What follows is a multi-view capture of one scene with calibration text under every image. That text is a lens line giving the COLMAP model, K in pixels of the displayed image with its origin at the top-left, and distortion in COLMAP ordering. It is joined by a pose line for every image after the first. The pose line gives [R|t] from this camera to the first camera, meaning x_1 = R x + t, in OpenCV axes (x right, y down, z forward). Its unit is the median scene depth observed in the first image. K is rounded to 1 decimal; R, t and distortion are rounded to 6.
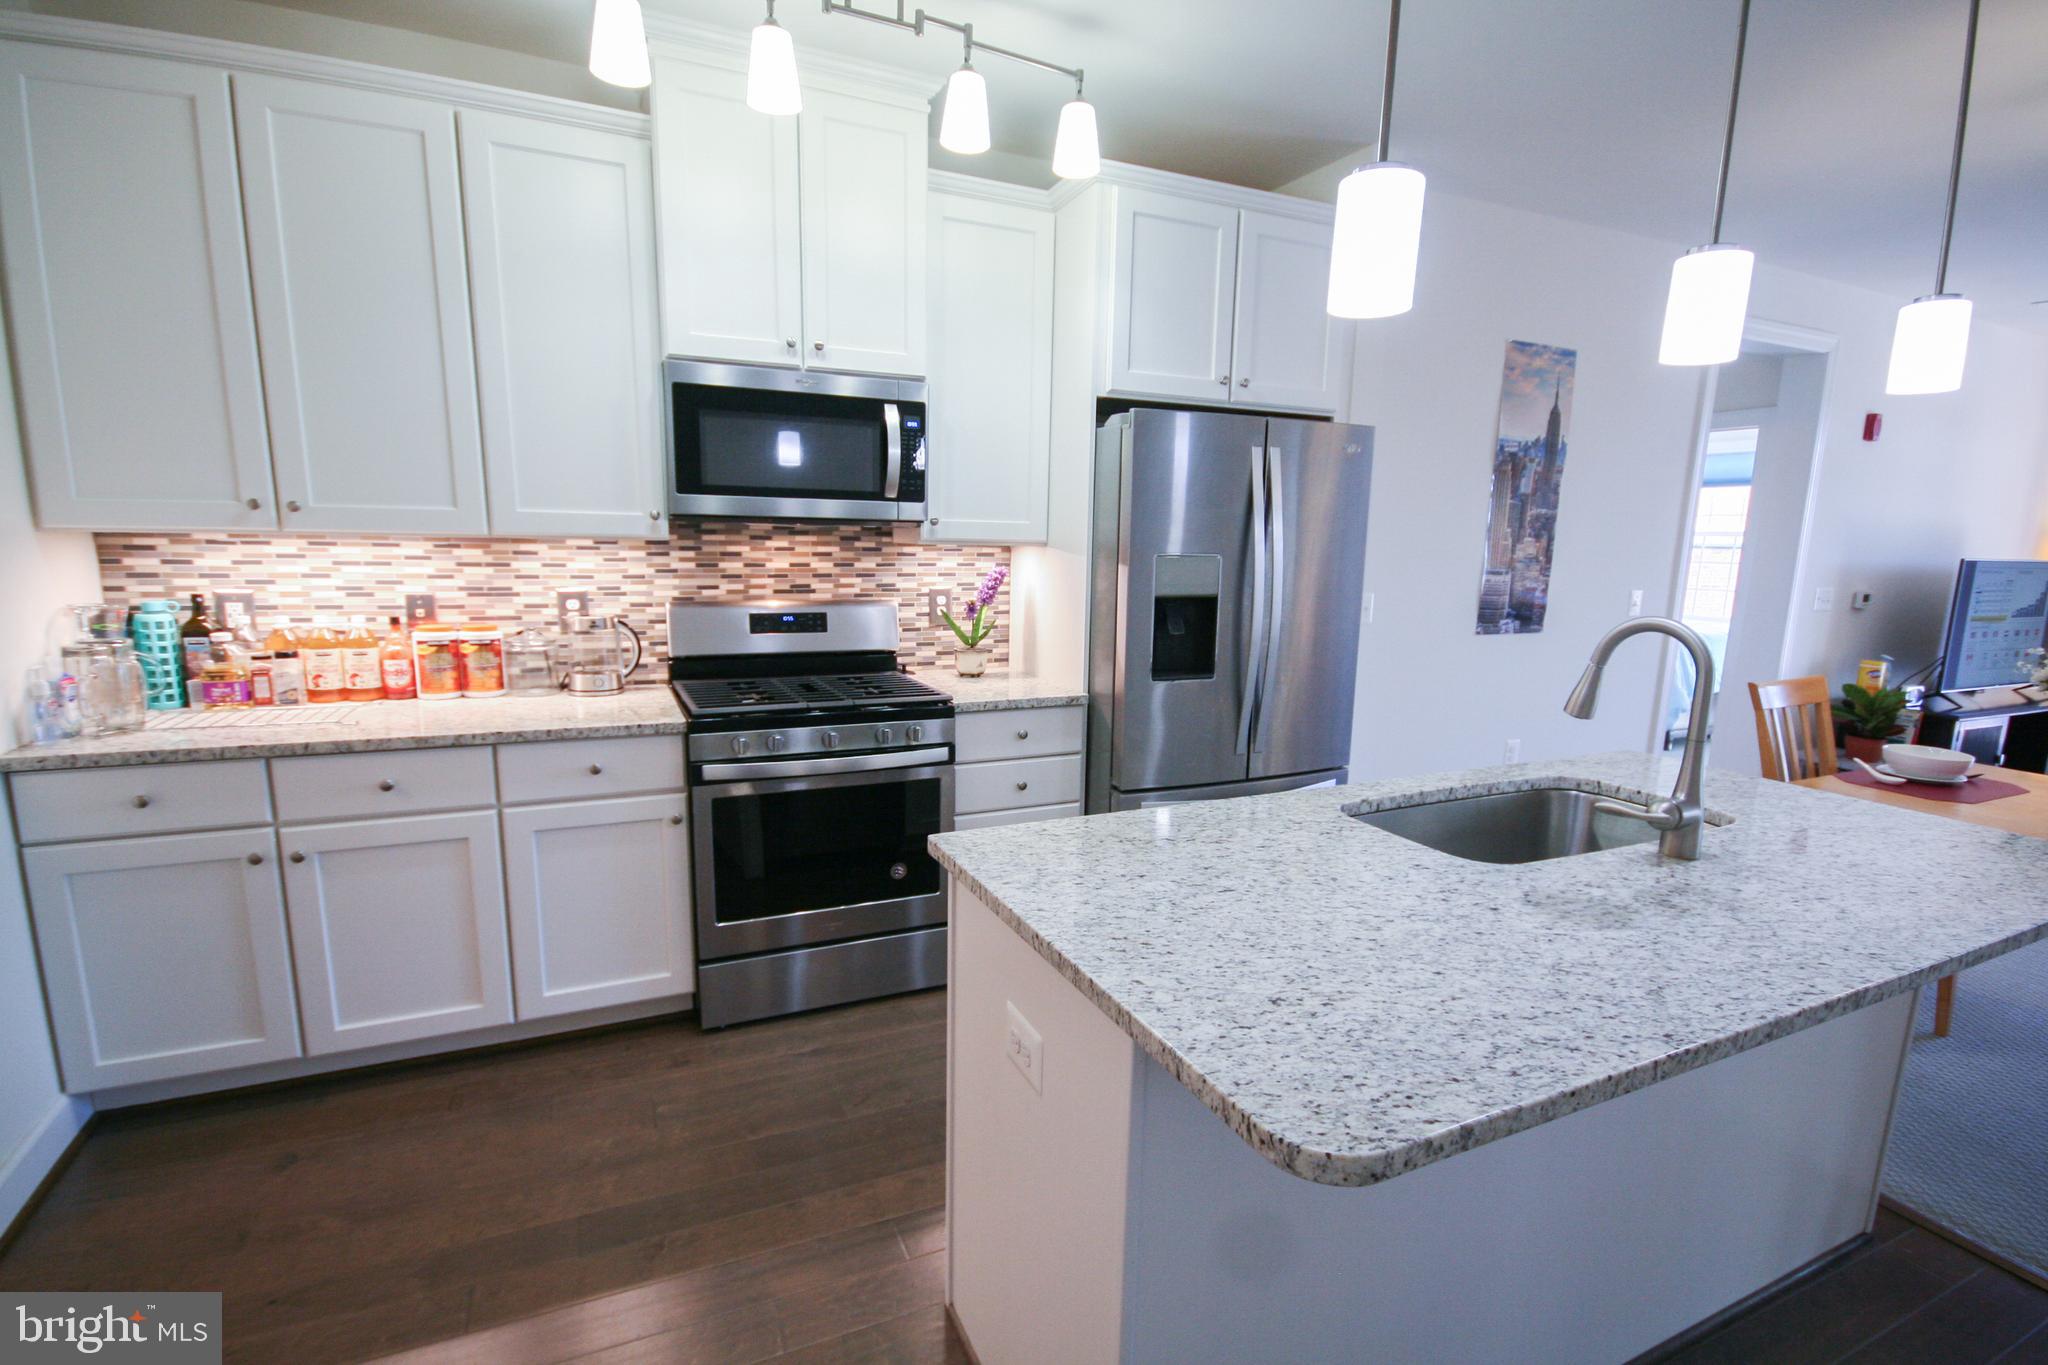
lens RADIAL K [[957.6, 0, 1028.7], [0, 957.6, 716.5], [0, 0, 1]] dist [-0.000845, -0.001035]
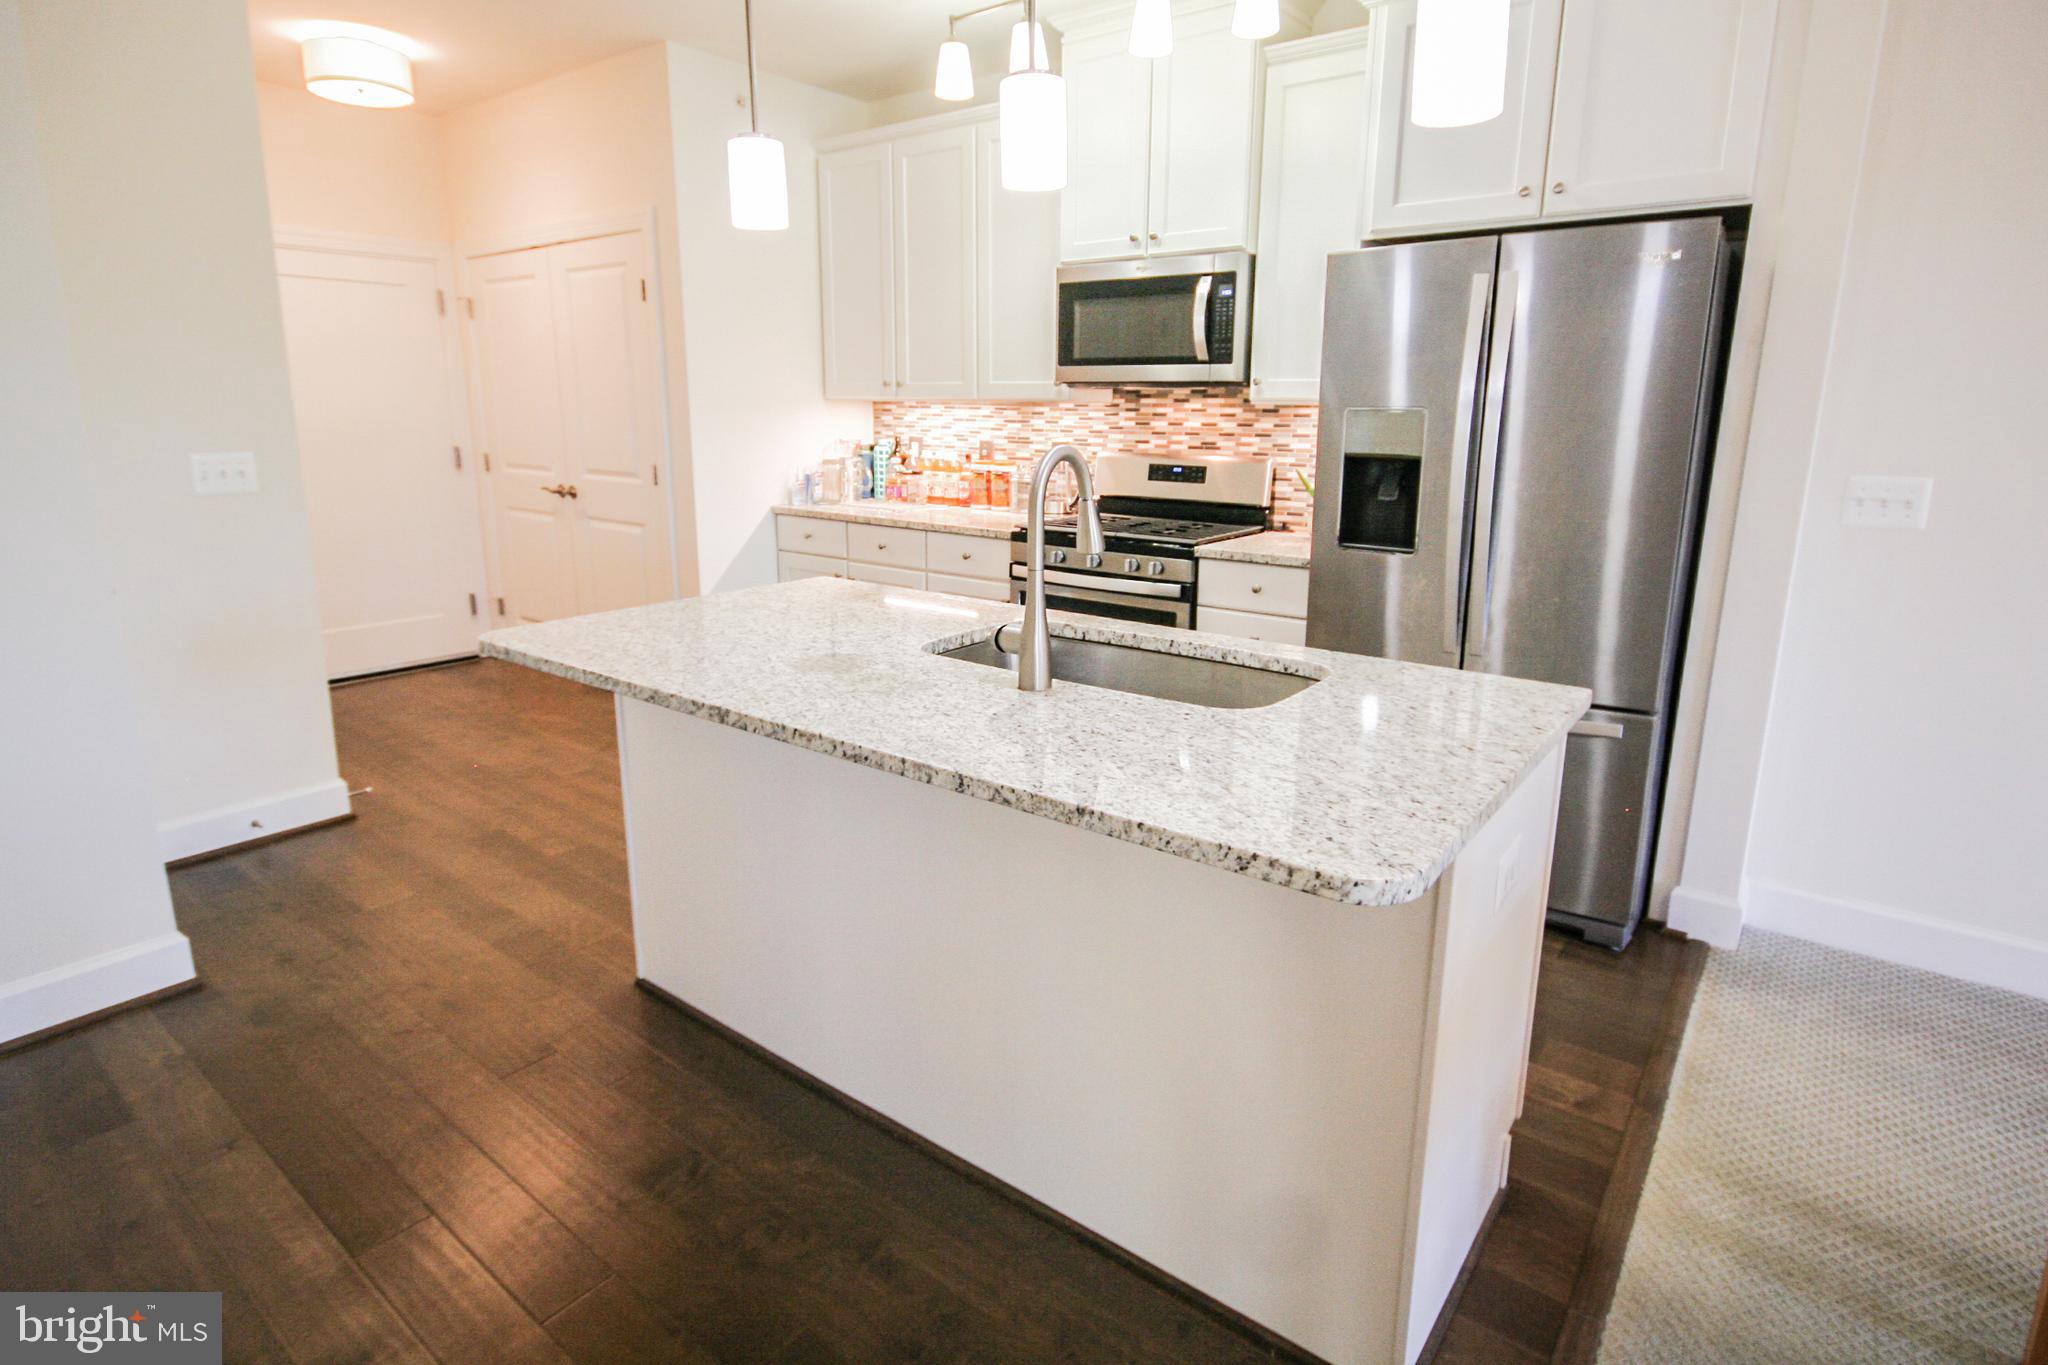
lens RADIAL K [[1070.7, 0, 1029.1], [0, 1070.7, 641.5], [0, 0, 1]] dist [-0.005714, 0.000039]
pose [[0.462398, 0.175913, -0.869047, 0.906811], [-0.165079, 0.980065, 0.110551, -0.012868], [0.871170, 0.092343, 0.482219, 0.255473]]
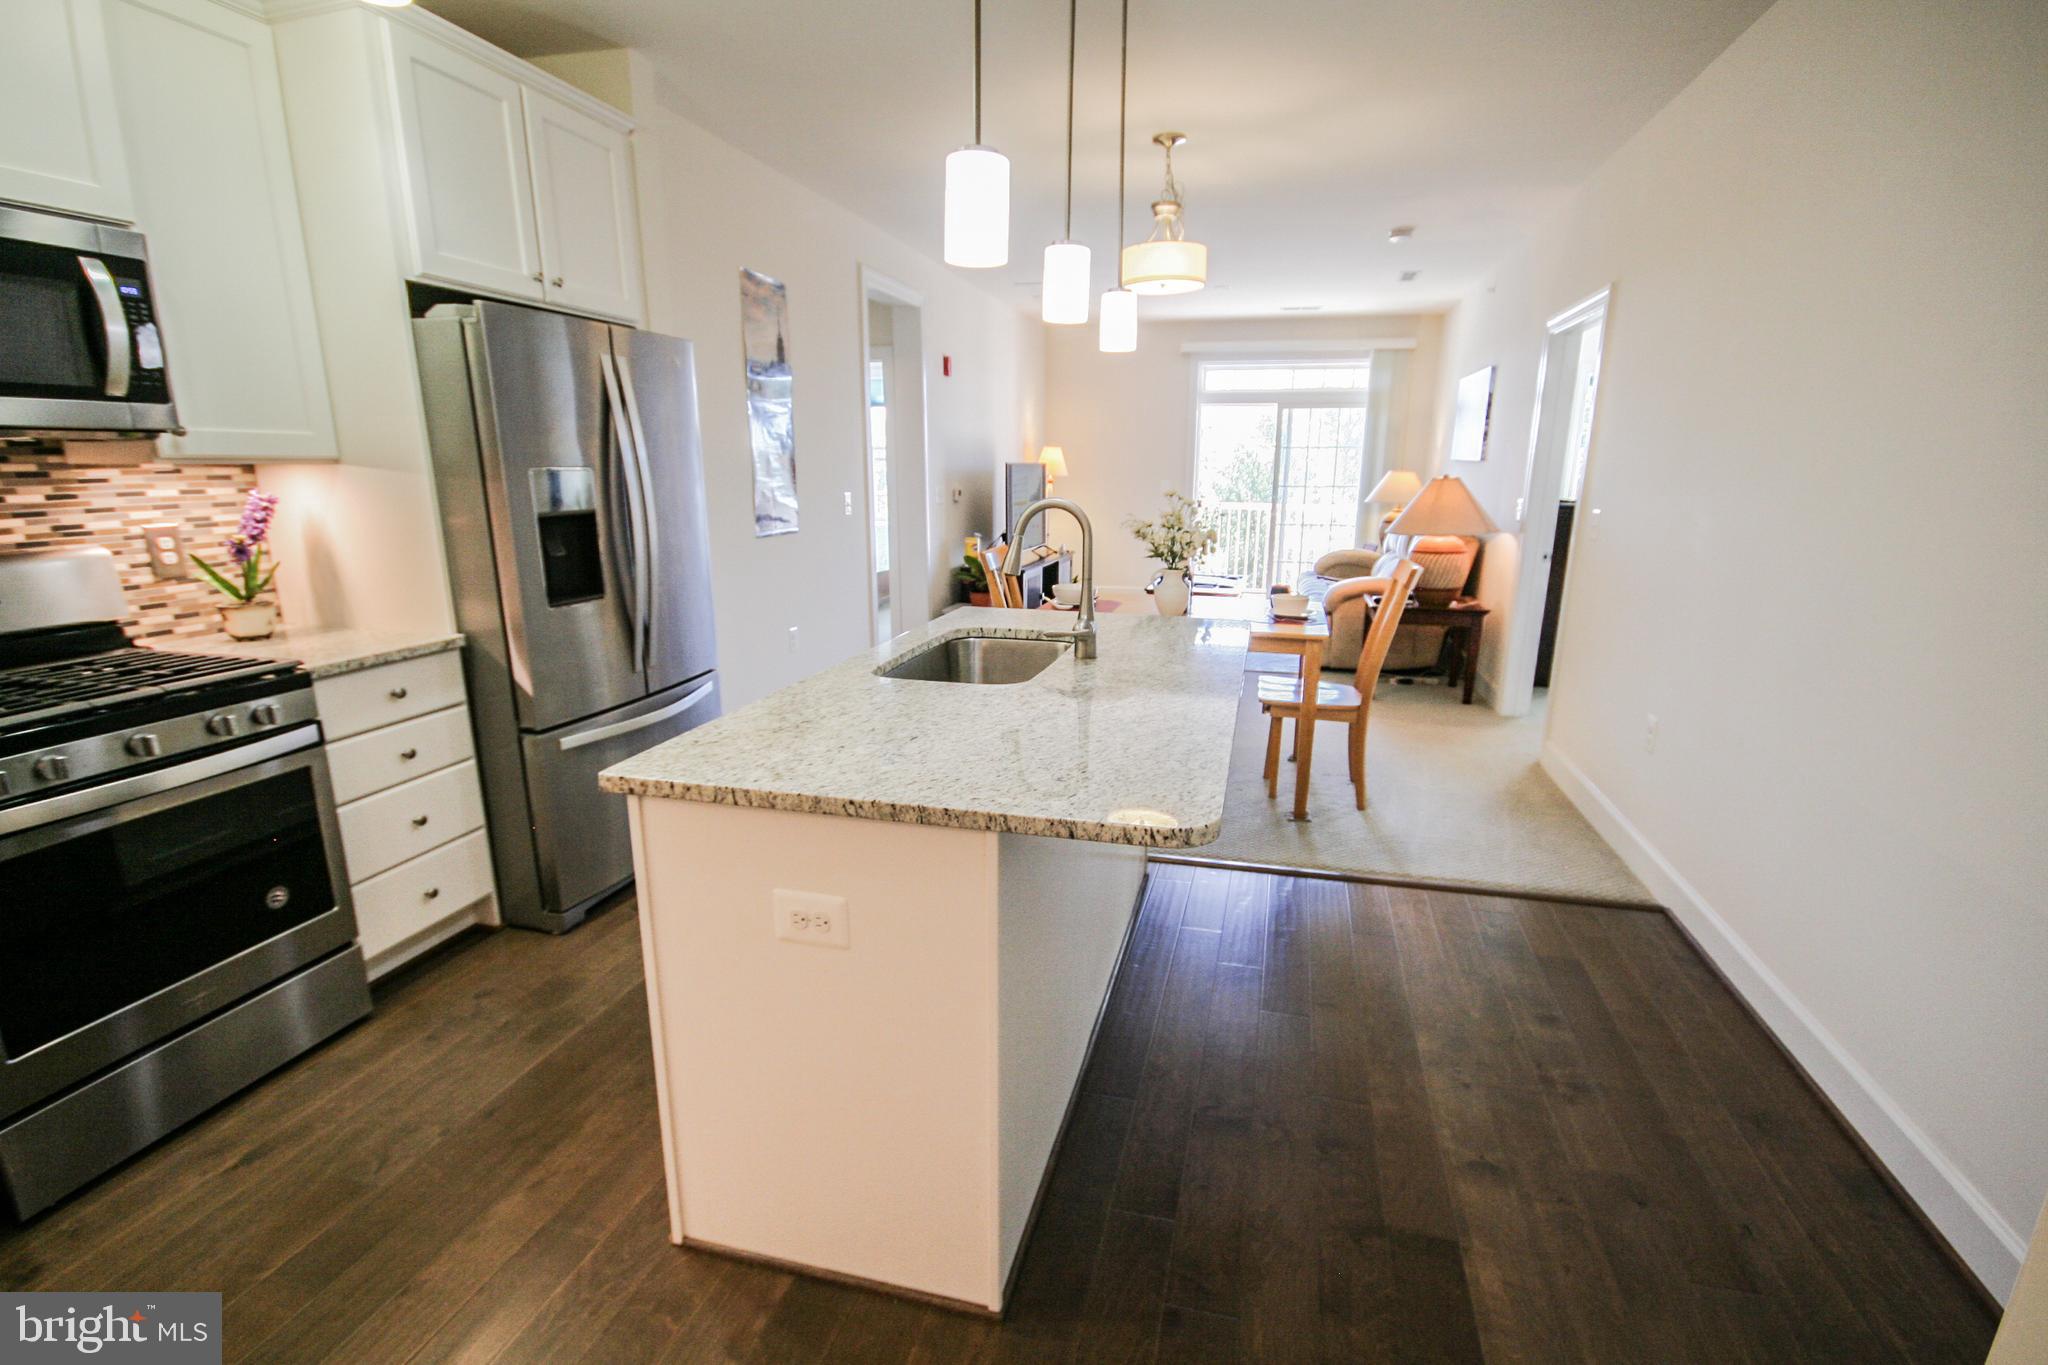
lens RADIAL K [[957.6, 0, 1028.7], [0, 957.6, 716.5], [0, 0, 1]] dist [-0.000845, -0.001035]
pose [[0.634586, -0.213755, 0.742704, -0.289766], [0.153119, 0.976715, 0.150276, -0.002729], [-0.757533, 0.018359, 0.652539, 0.047195]]
